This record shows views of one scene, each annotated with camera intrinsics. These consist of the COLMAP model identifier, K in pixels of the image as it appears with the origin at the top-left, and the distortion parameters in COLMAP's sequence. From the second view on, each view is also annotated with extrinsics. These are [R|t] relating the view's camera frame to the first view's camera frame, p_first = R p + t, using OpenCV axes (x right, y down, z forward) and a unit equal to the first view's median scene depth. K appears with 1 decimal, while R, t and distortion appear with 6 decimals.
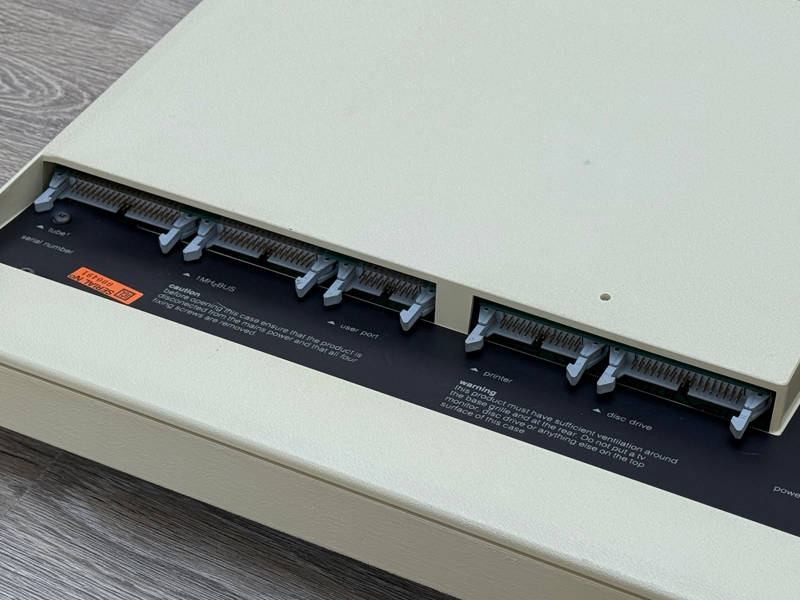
lens RADIAL K [[2050.6, 0, 407.2], [0, 2050.6, 296.6], [0, 0, 1]] dist [0.165574, 0.000000]
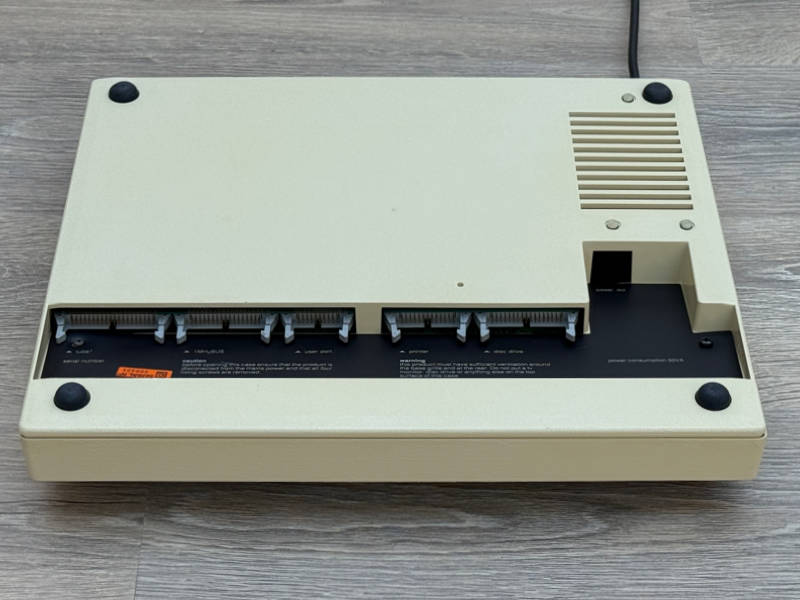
lens RADIAL K [[2017.1, 0, 399.0], [0, 2017.1, 300.3], [0, 0, 1]] dist [-0.118516, 0.000000]
pose [[0.886129, -0.277592, 0.371103, -0.521719], [0.285787, 0.957691, 0.033962, -0.053983], [-0.364830, 0.075961, 0.927970, -0.423756]]
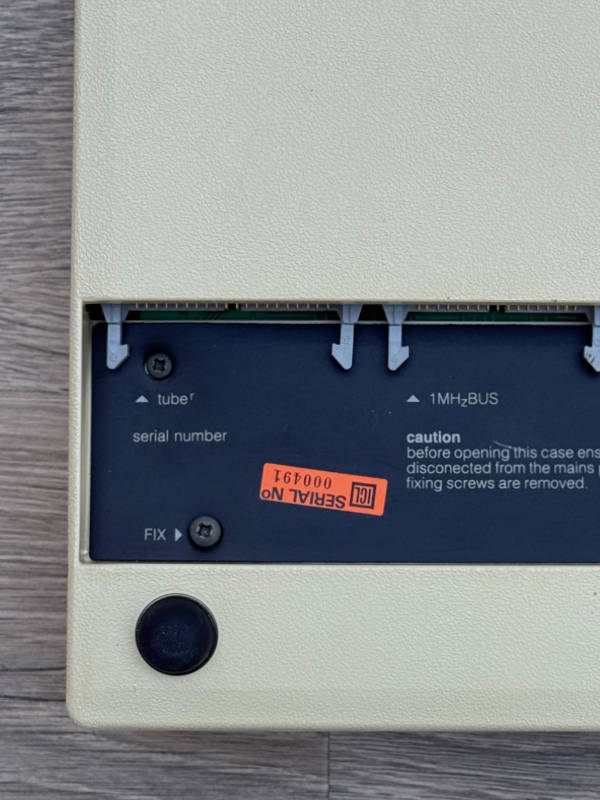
lens RADIAL K [[2017.1, 0, 303.1], [0, 2017.1, 404.7], [0, 0, 1]] dist [-0.118516, 0.000000]
pose [[0.891010, -0.453923, 0.007494, -0.149551], [0.292473, 0.586567, 0.755248, -0.519044], [-0.347220, -0.670741, 0.655397, 0.621503]]
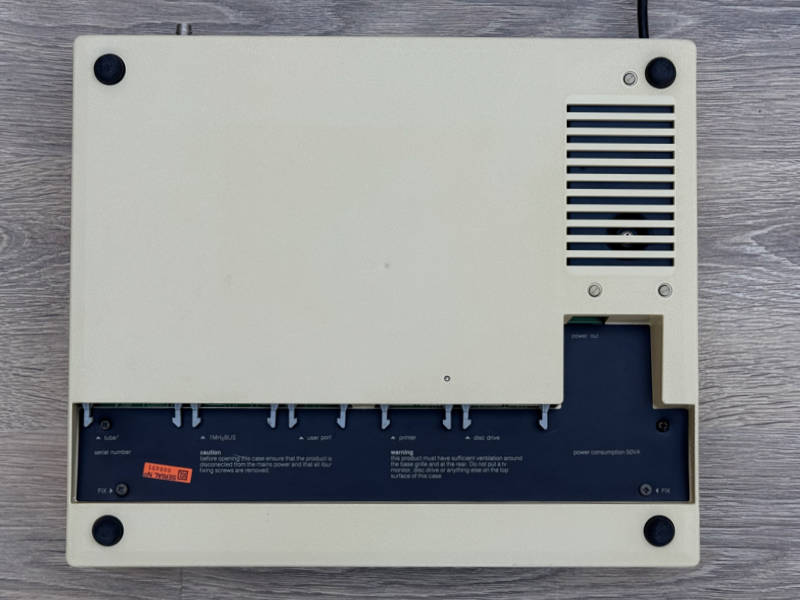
lens RADIAL K [[1287.9, 0, 397.7], [0, 1287.9, 292.2], [0, 0, 1]] dist [0.009203, 0.000000]
pose [[0.890561, -0.453430, 0.036090, 0.052432], [0.274639, 0.599258, 0.751973, -0.864782], [-0.362594, -0.659766, 0.658206, 0.342272]]
